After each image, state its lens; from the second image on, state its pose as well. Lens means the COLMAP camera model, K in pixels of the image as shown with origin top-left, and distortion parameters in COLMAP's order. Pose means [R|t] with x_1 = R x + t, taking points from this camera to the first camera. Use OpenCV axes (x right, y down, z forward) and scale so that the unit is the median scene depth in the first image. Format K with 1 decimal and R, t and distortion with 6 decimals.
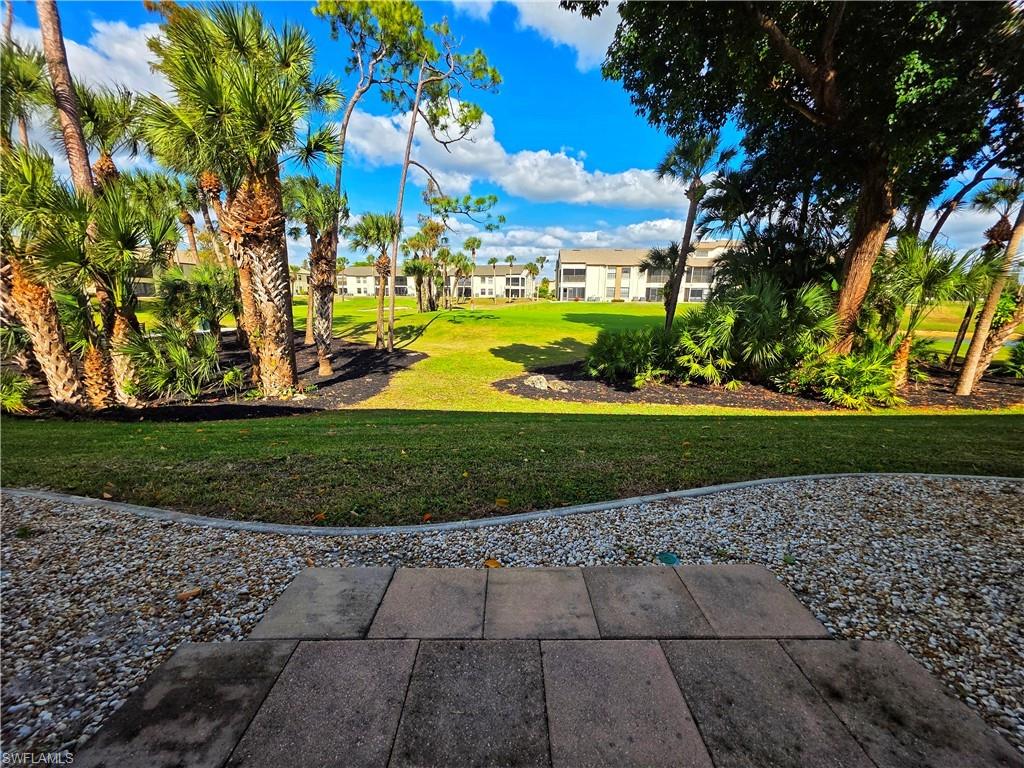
lens RADIAL K [[406.7, 0, 511.5], [0, 406.7, 385.3], [0, 0, 1]] dist [0.002590, 0.000359]
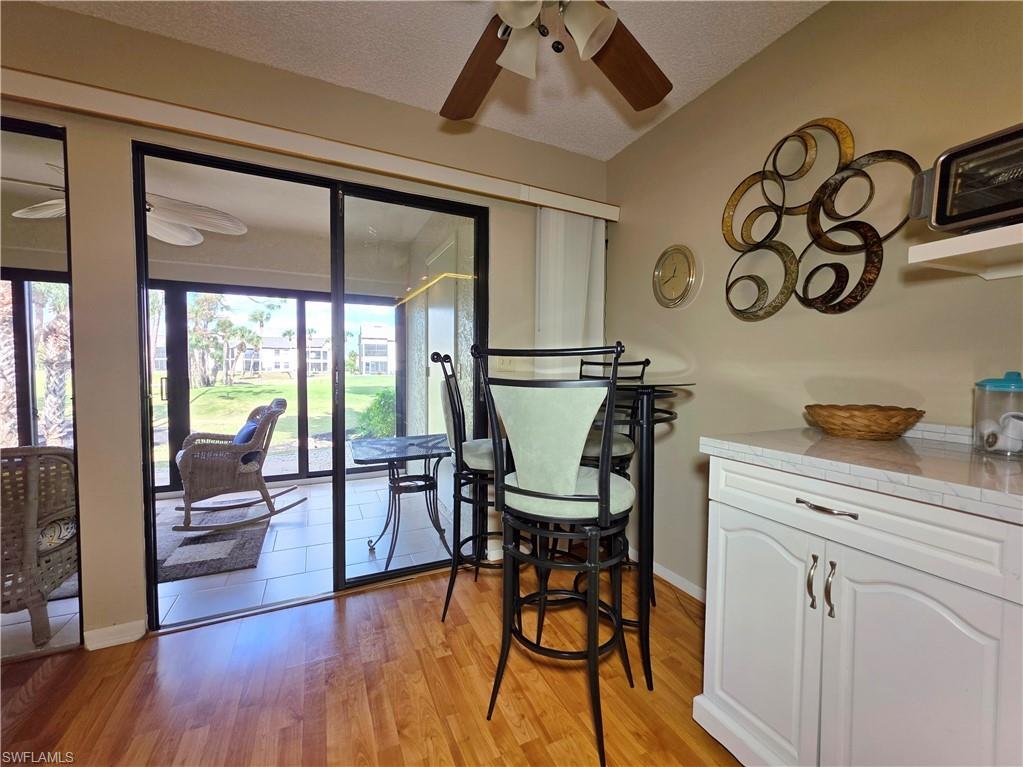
lens RADIAL K [[417.2, 0, 511.5], [0, 417.2, 383.5], [0, 0, 1]] dist [0.002426, 0.000195]
pose [[0.906754, -0.017876, 0.421281, 0.102839], [0.093878, 0.982583, -0.160366, 0.075056], [-0.411077, 0.184962, 0.892639, -0.363055]]
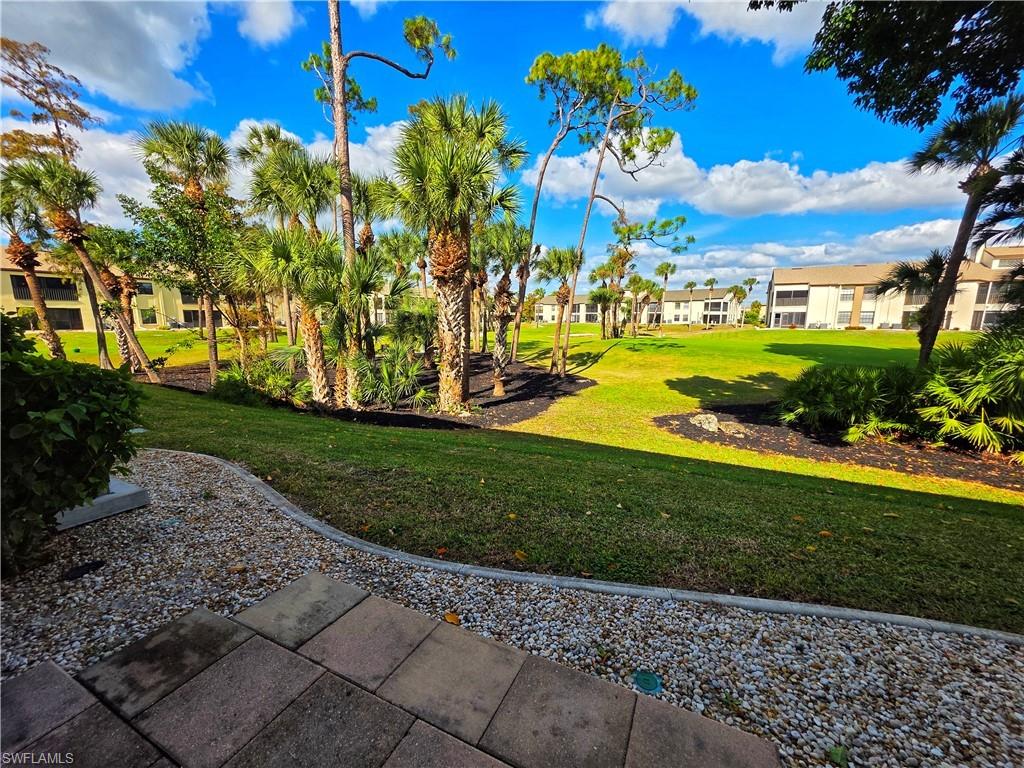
lens RADIAL K [[406.7, 0, 511.5], [0, 406.7, 385.3], [0, 0, 1]] dist [0.002590, 0.000359]
pose [[0.897702, 0.064853, -0.435803, 0.067041], [-0.091803, 0.994931, -0.041045, -0.012463], [0.430932, 0.076854, 0.899106, 0.020791]]
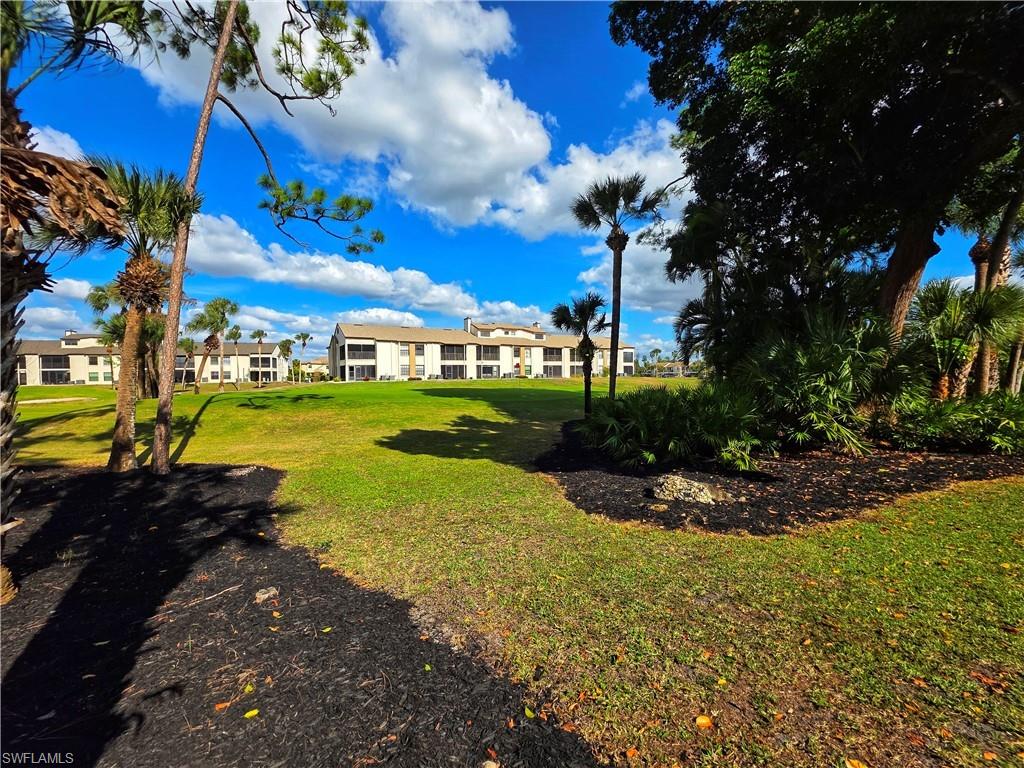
lens RADIAL K [[406.7, 0, 511.5], [0, 406.7, 385.3], [0, 0, 1]] dist [0.002590, 0.000359]
pose [[0.824166, -0.030925, 0.565504, -0.404759], [0.145303, 0.976632, -0.158356, -0.090603], [-0.547392, 0.212681, 0.809400, 0.750354]]
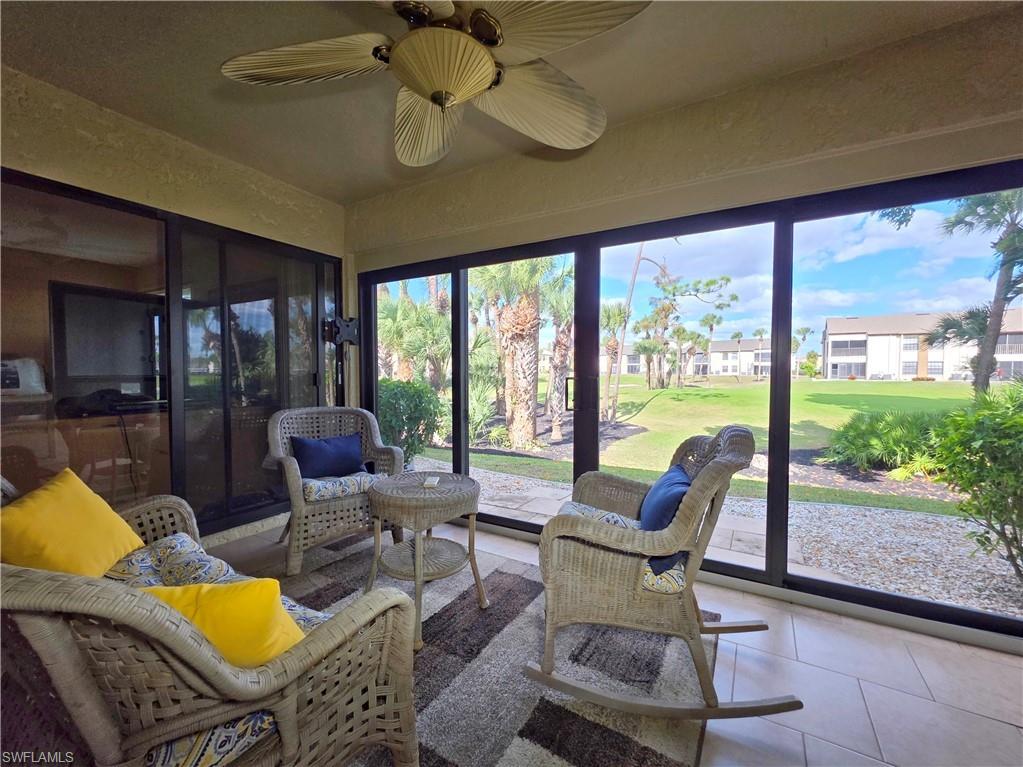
lens RADIAL K [[422.5, 0, 510.3], [0, 422.5, 389.4], [0, 0, 1]] dist [0.001838, 0.000019]
pose [[0.855153, 0.015287, -0.518150, 0.085707], [-0.107516, 0.983059, -0.148441, 0.037853], [0.507103, 0.182649, 0.842310, -0.176107]]
